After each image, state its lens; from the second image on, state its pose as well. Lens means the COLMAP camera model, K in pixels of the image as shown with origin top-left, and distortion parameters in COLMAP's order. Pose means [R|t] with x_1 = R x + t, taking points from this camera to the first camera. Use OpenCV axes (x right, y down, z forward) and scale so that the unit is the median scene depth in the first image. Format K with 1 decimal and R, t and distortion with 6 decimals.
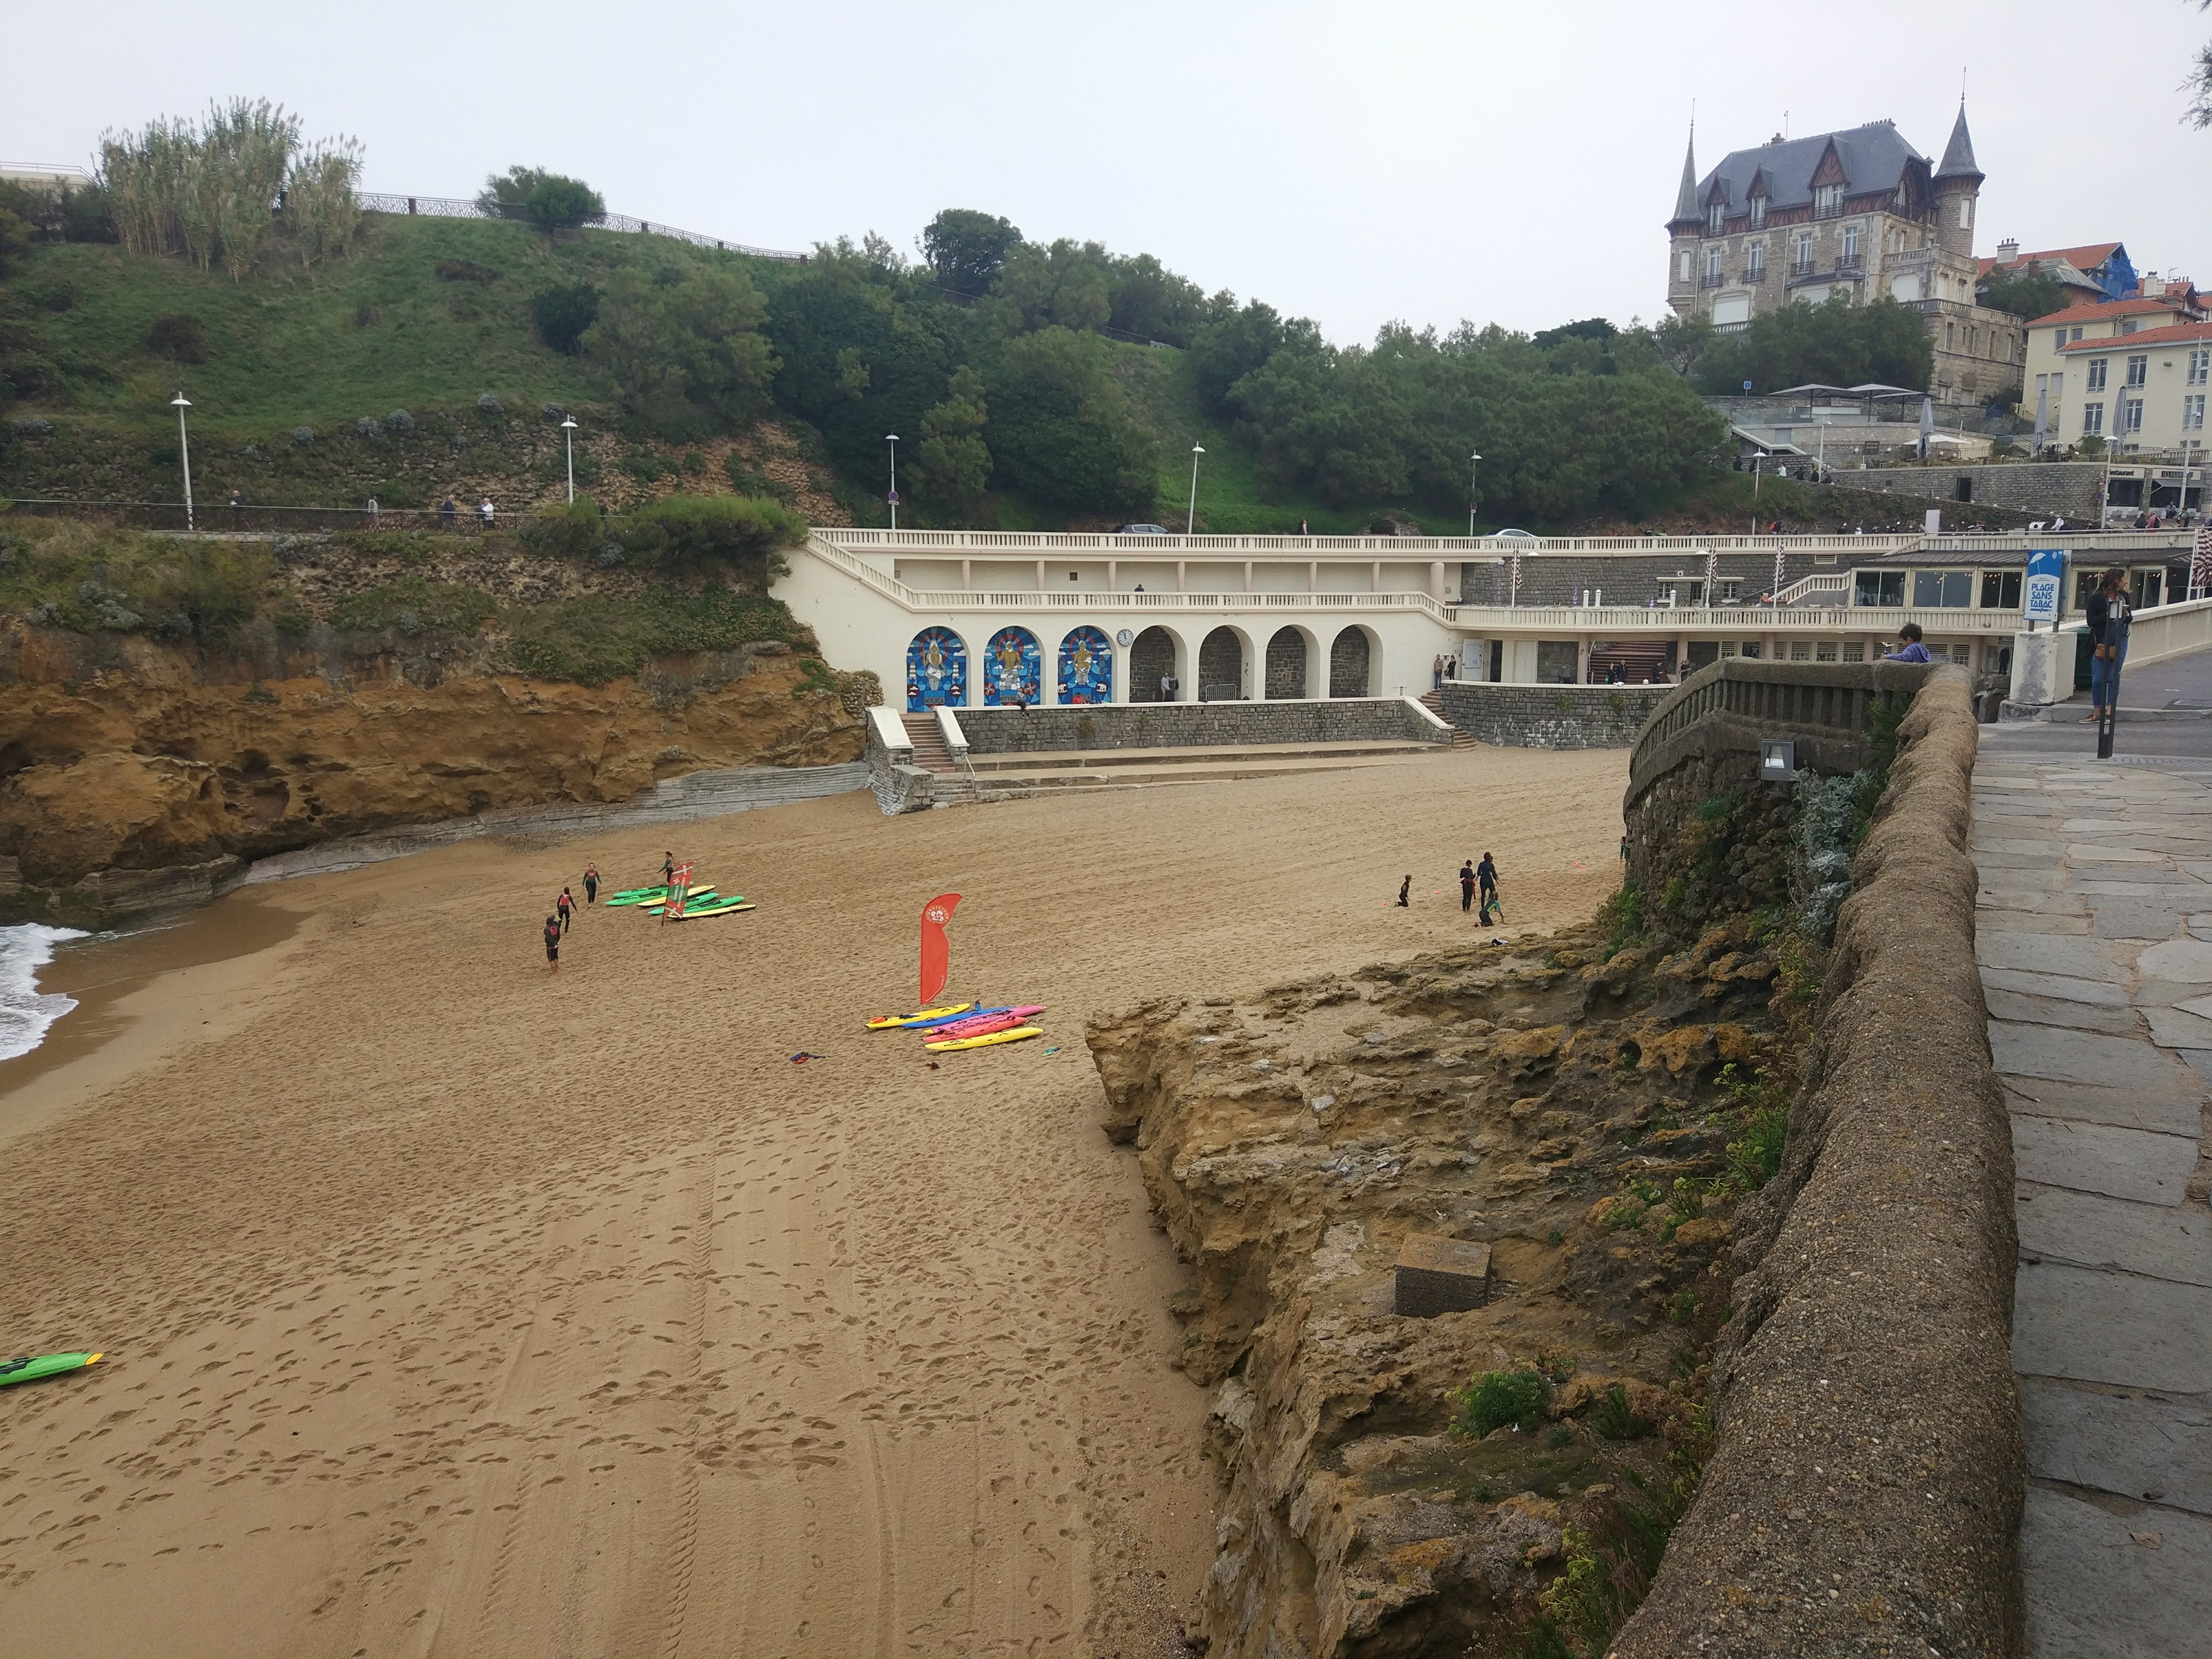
lens RADIAL K [[1645.0, 0, 1091.6], [0, 1645.0, 833.2], [0, 0, 1]] dist [0.074191, -0.085222]
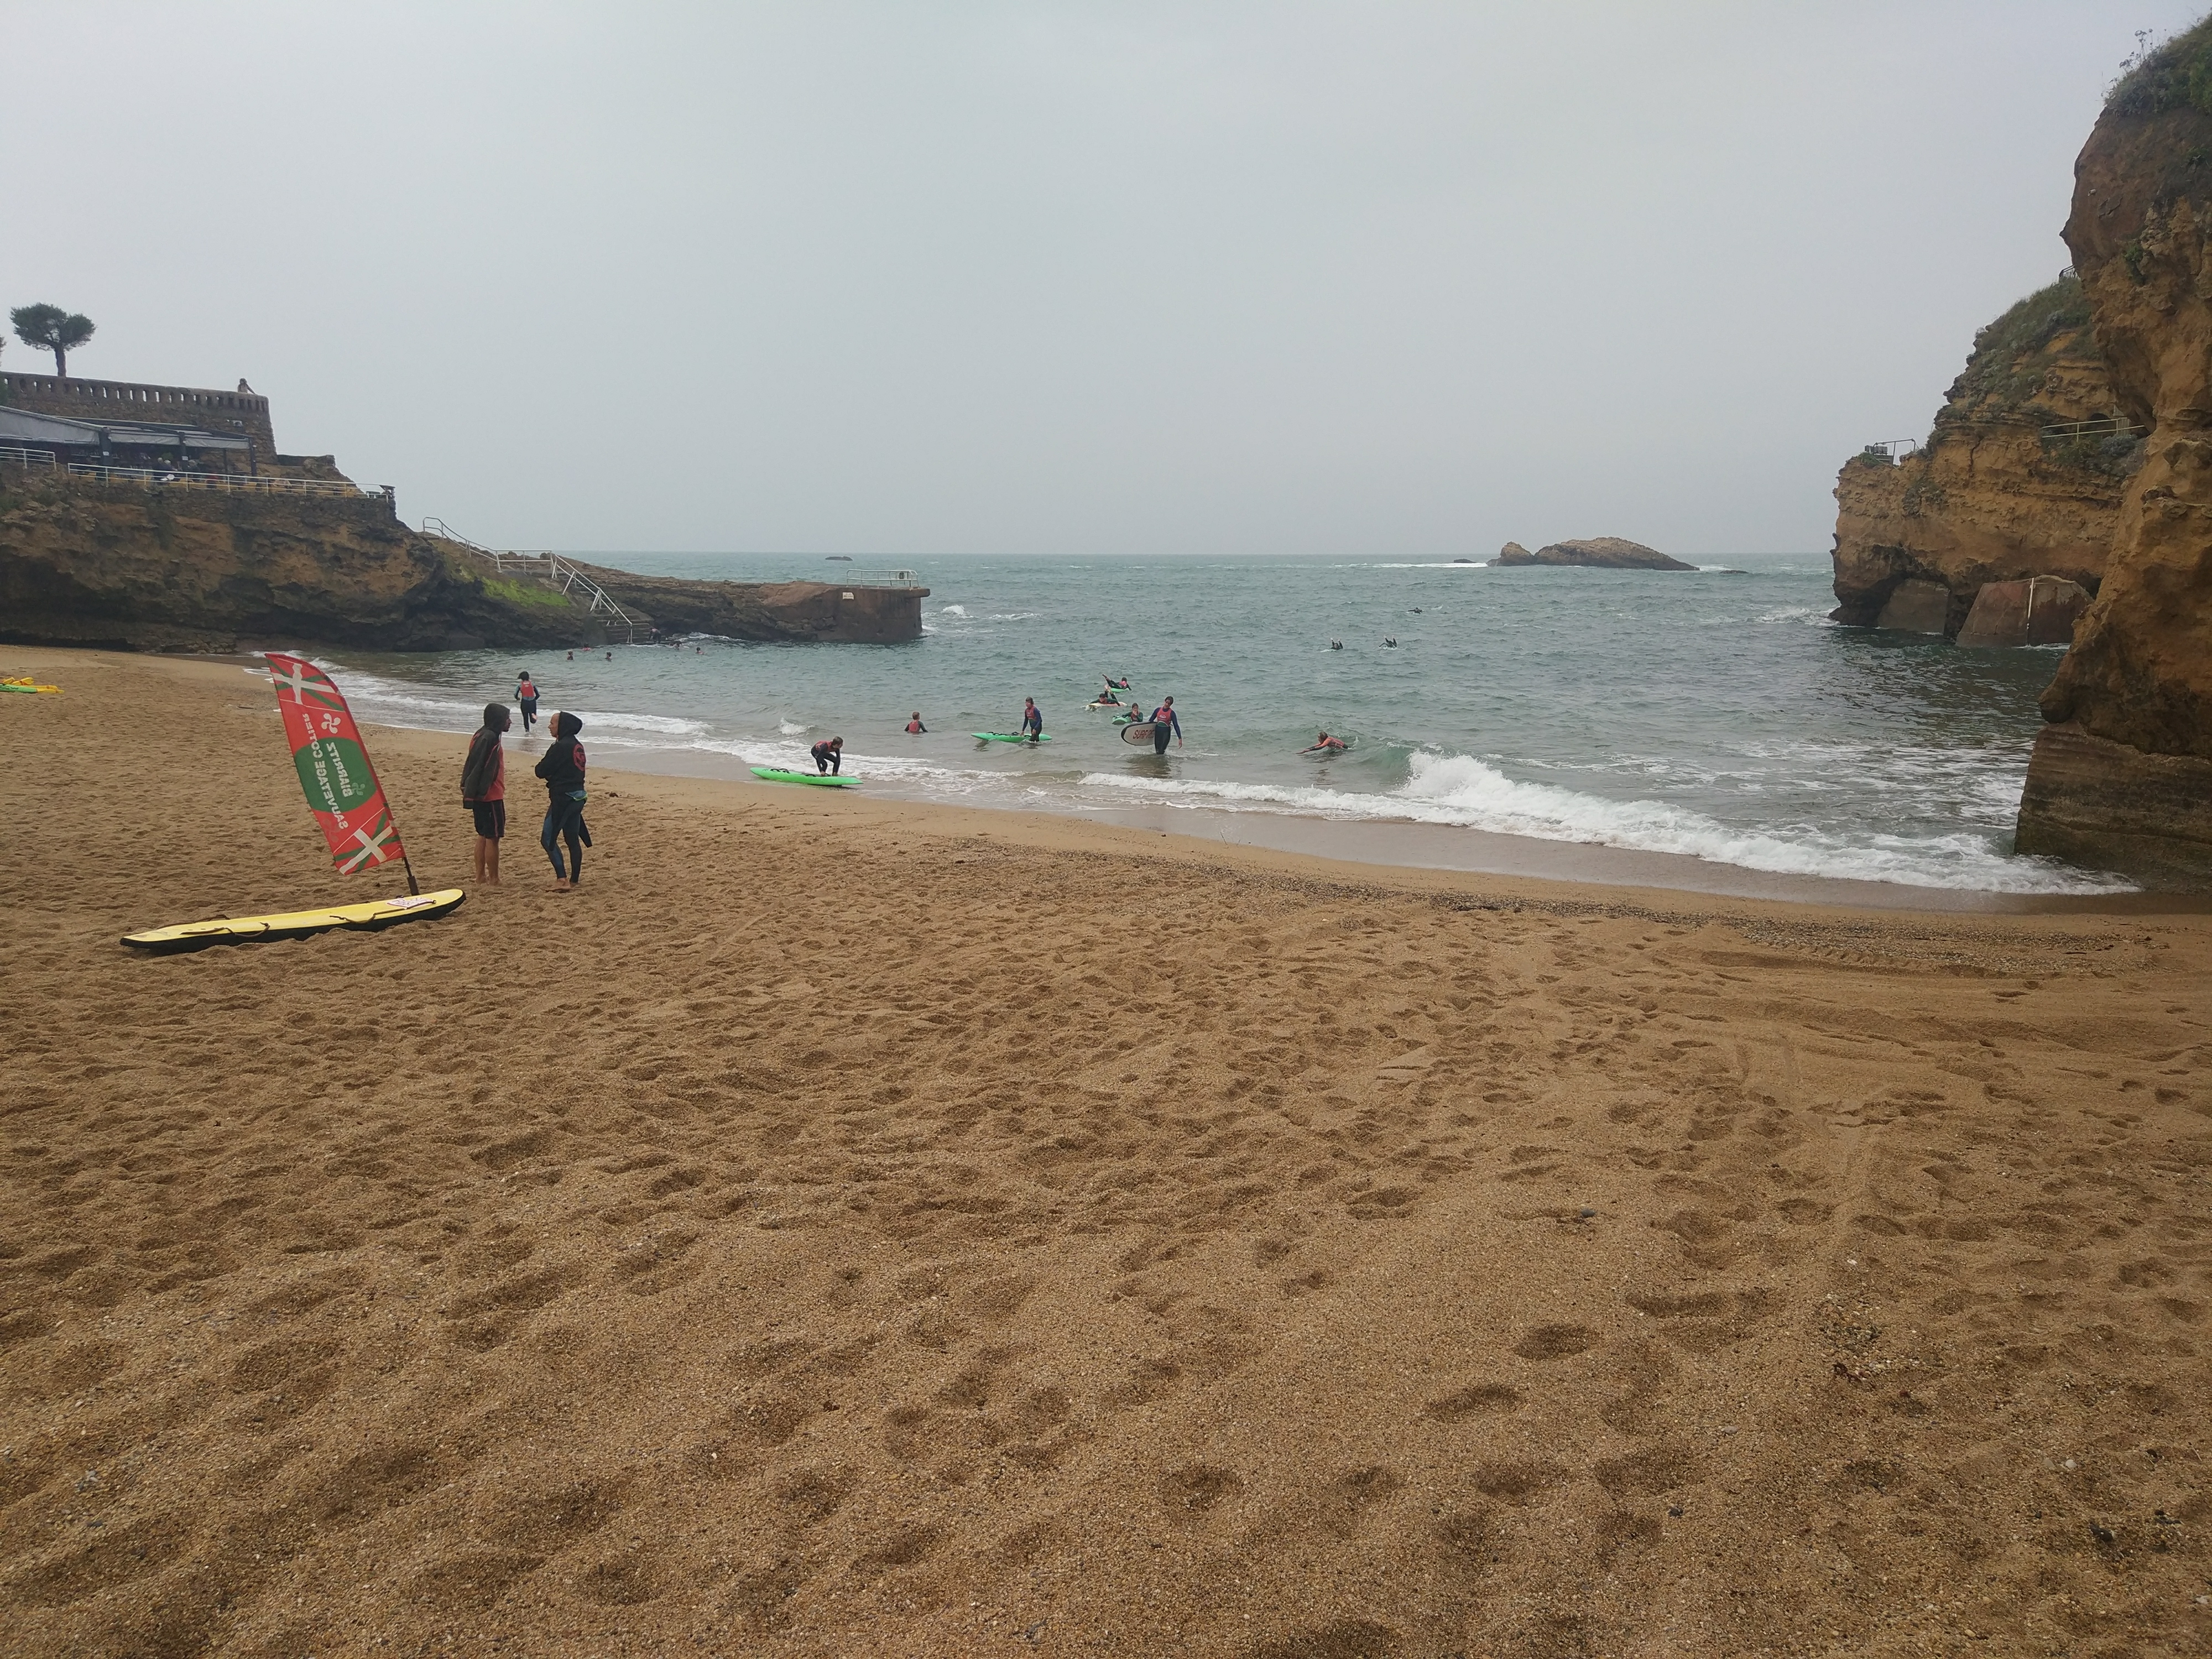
lens RADIAL K [[1650.9, 0, 1091.1], [0, 1650.9, 834.4], [0, 0, 1]] dist [0.080892, -0.095272]
pose [[-0.730894, 0.105668, -0.674261, -0.111533], [-0.111734, 0.956086, 0.270953, -0.029218], [0.673283, 0.273375, -0.686991, 0.906512]]
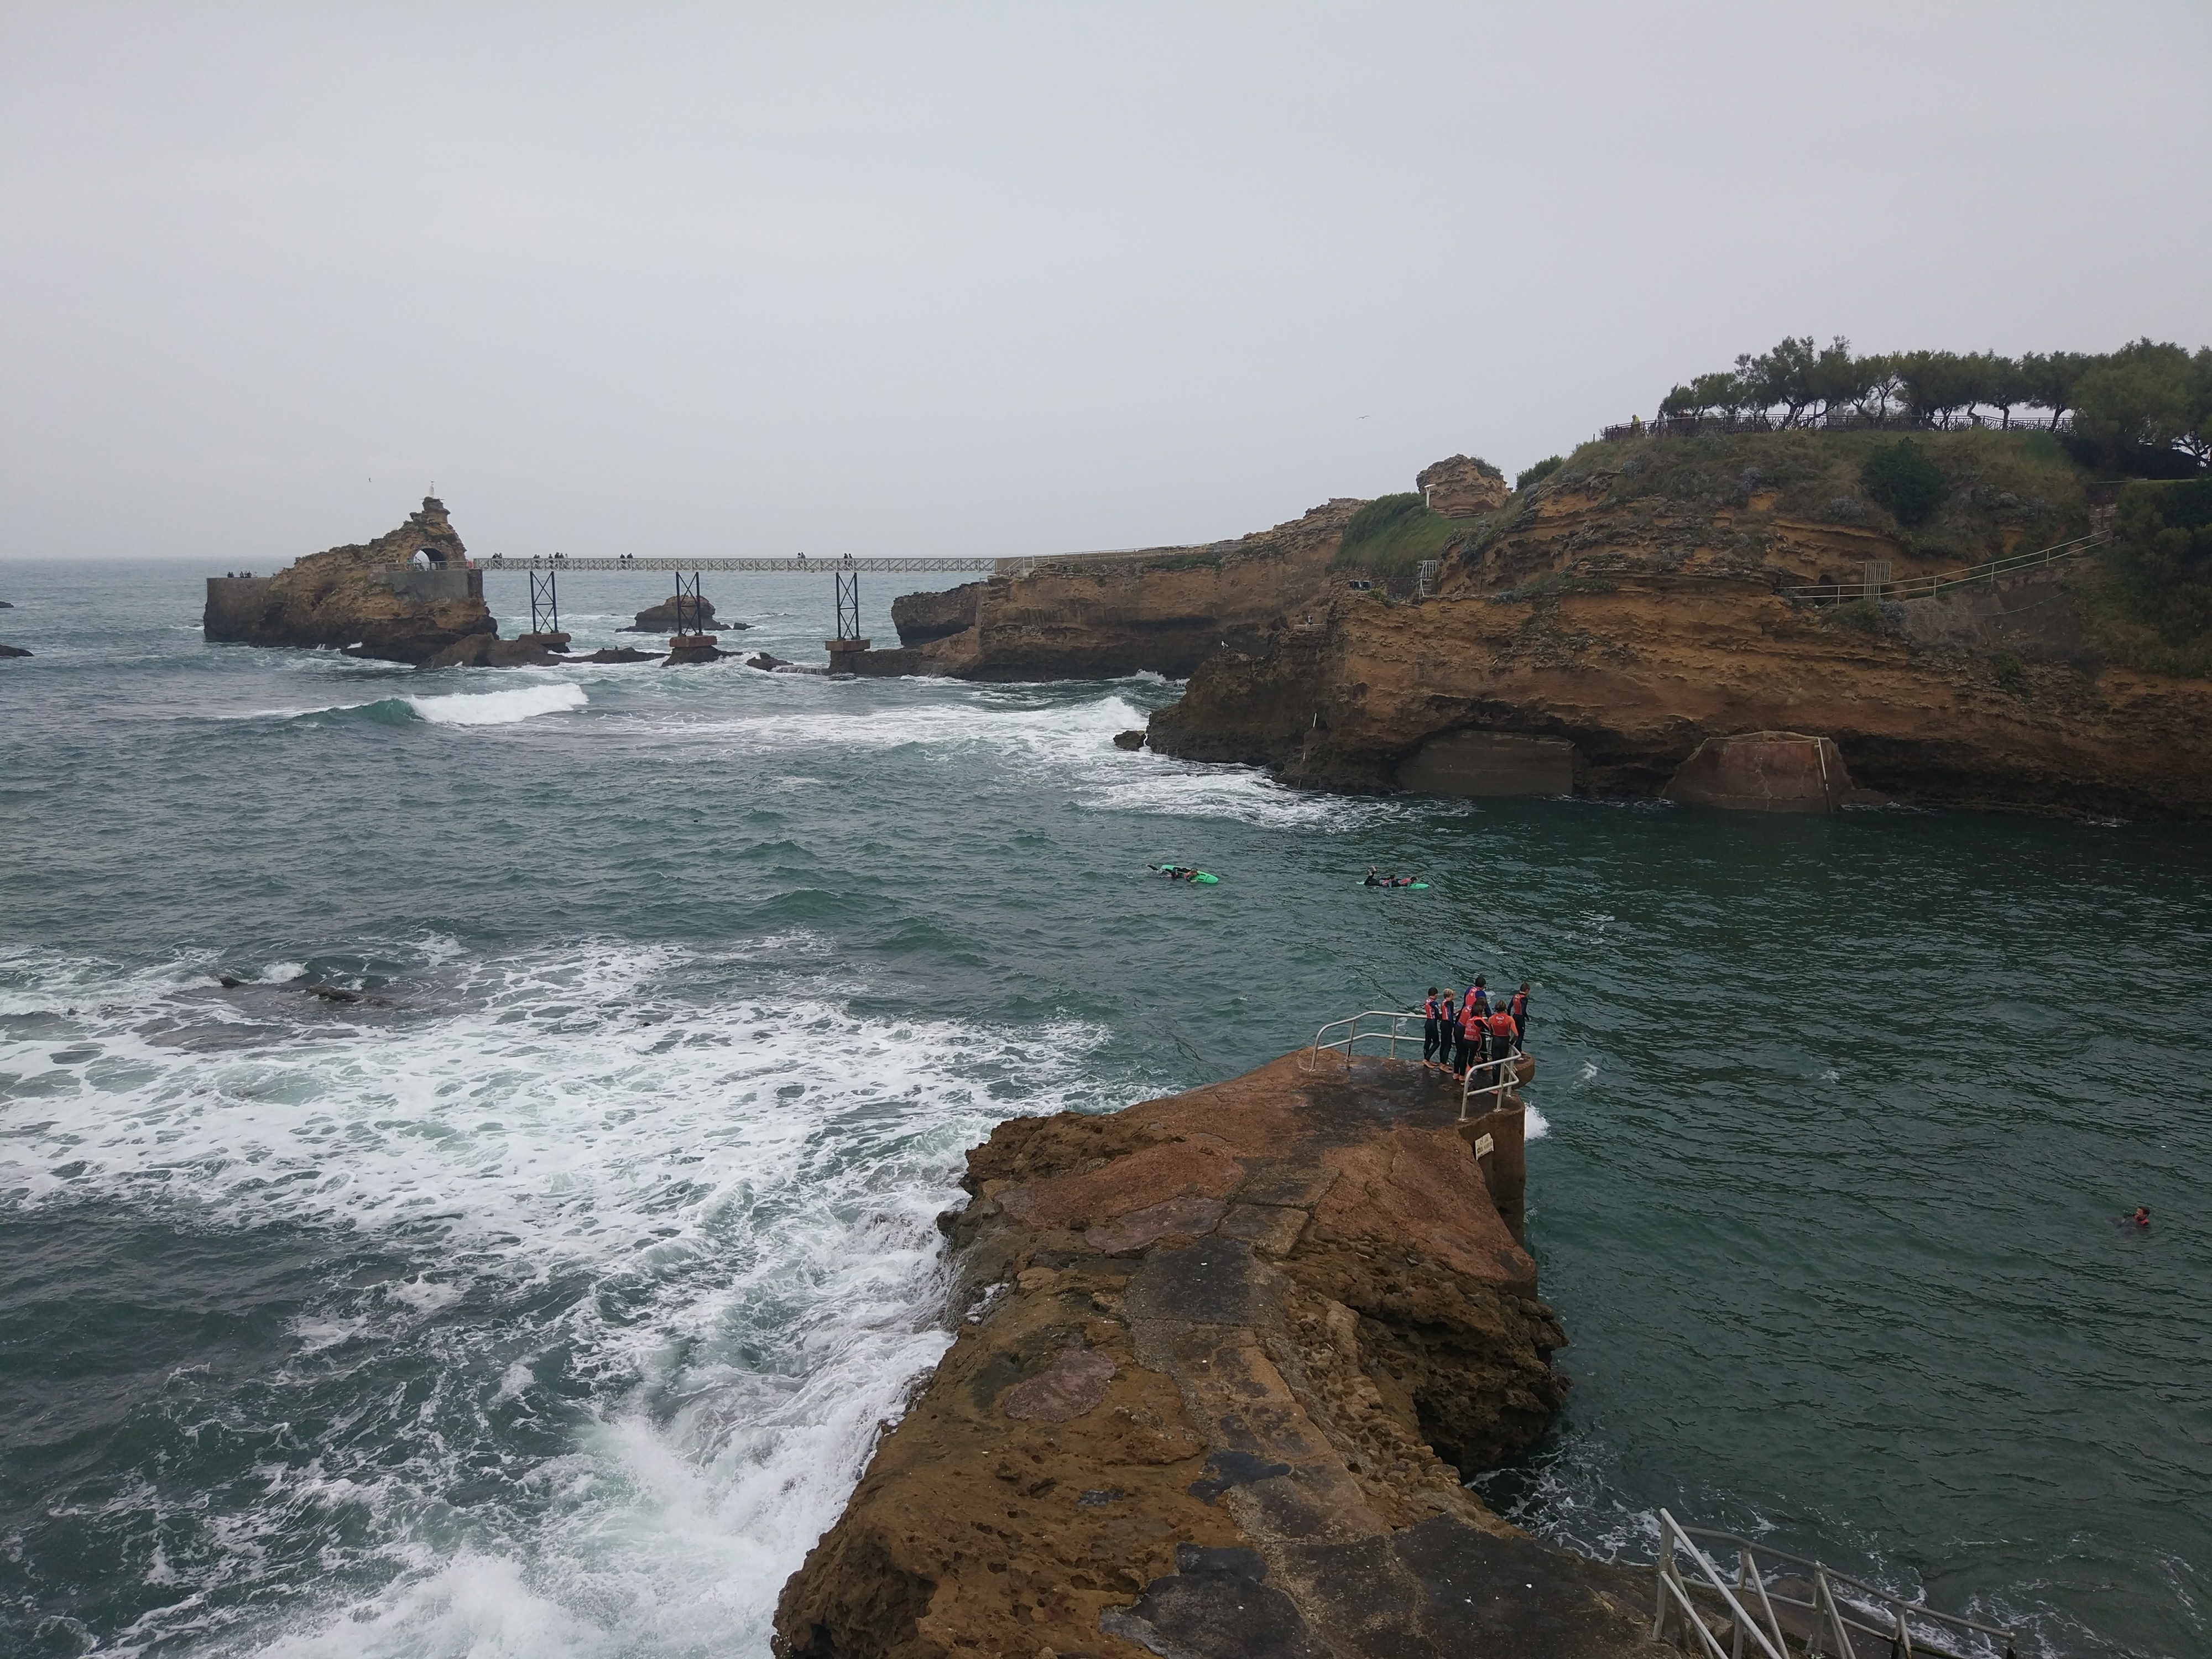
lens RADIAL K [[1650.9, 0, 1100.0], [0, 1650.9, 828.4], [0, 0, 1]] dist [0.080892, -0.095272]
pose [[0.389082, 0.143076, -0.910024, -0.486643], [-0.129108, 0.986584, 0.099913, 0.045873], [0.912111, 0.078617, 0.402335, -0.297653]]
